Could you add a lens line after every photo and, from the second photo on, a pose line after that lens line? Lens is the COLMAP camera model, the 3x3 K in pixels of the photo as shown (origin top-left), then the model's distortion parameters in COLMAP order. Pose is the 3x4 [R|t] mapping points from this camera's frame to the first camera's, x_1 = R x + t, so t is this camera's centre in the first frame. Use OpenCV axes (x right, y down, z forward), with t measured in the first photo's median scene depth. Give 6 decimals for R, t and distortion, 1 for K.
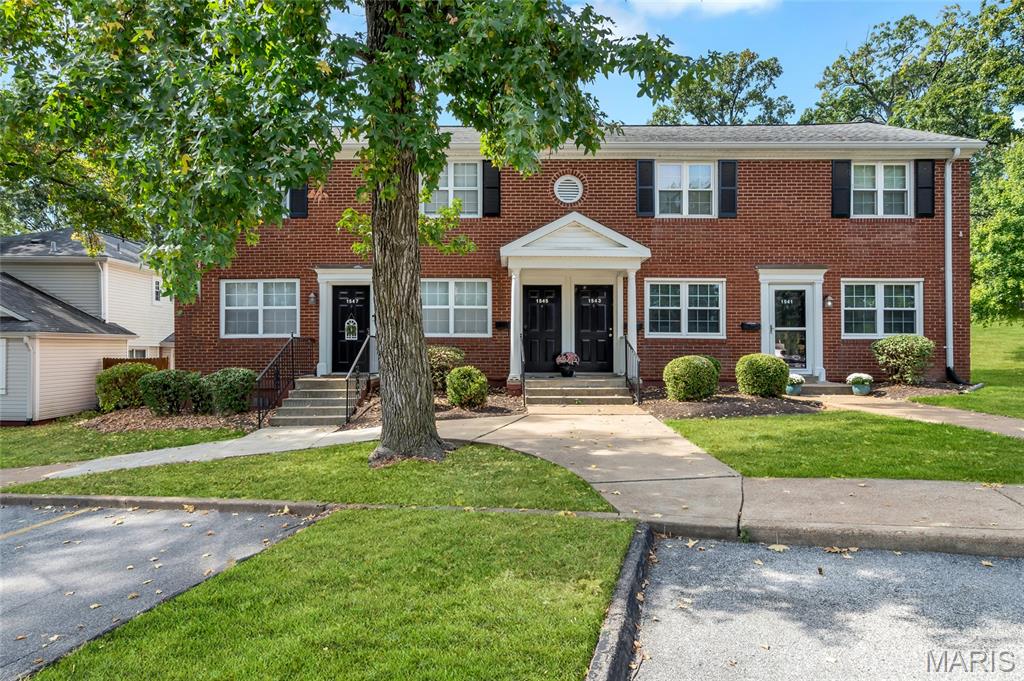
lens RADIAL K [[566.5, 0, 514.8], [0, 566.5, 346.2], [0, 0, 1]] dist [0.005400, -0.002096]
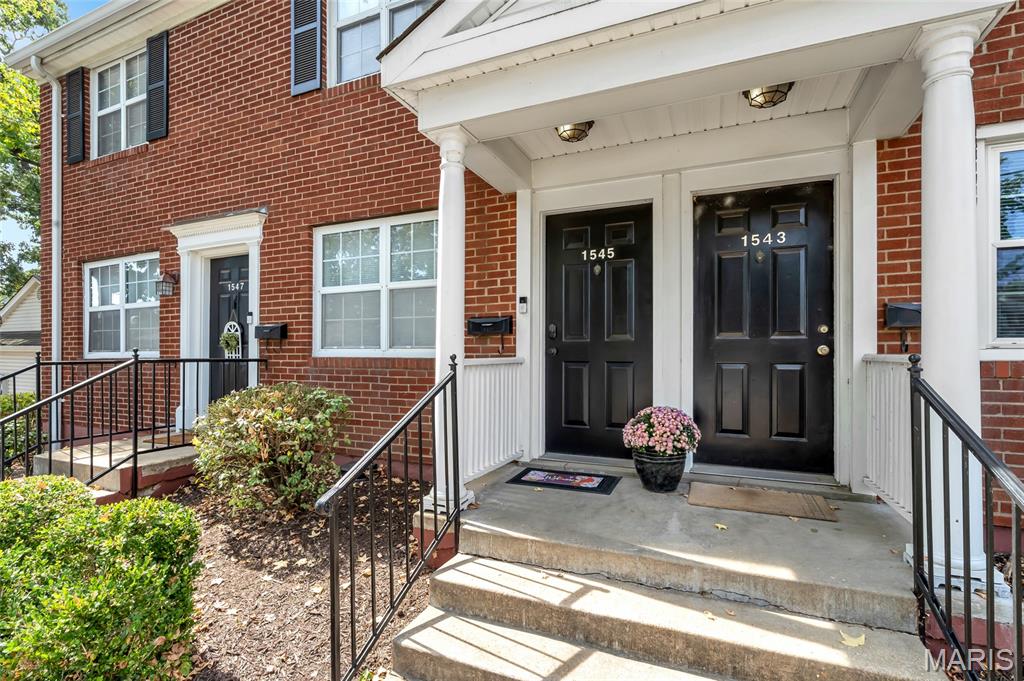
lens RADIAL K [[471.3, 0, 510.4], [0, 471.3, 354.5], [0, 0, 1]] dist [-0.006255, 0.000769]
pose [[0.919514, -0.001134, -0.393055, 0.114786], [0.006583, 0.999900, 0.012514, -0.021066], [0.393002, -0.014094, 0.919430, 0.707155]]
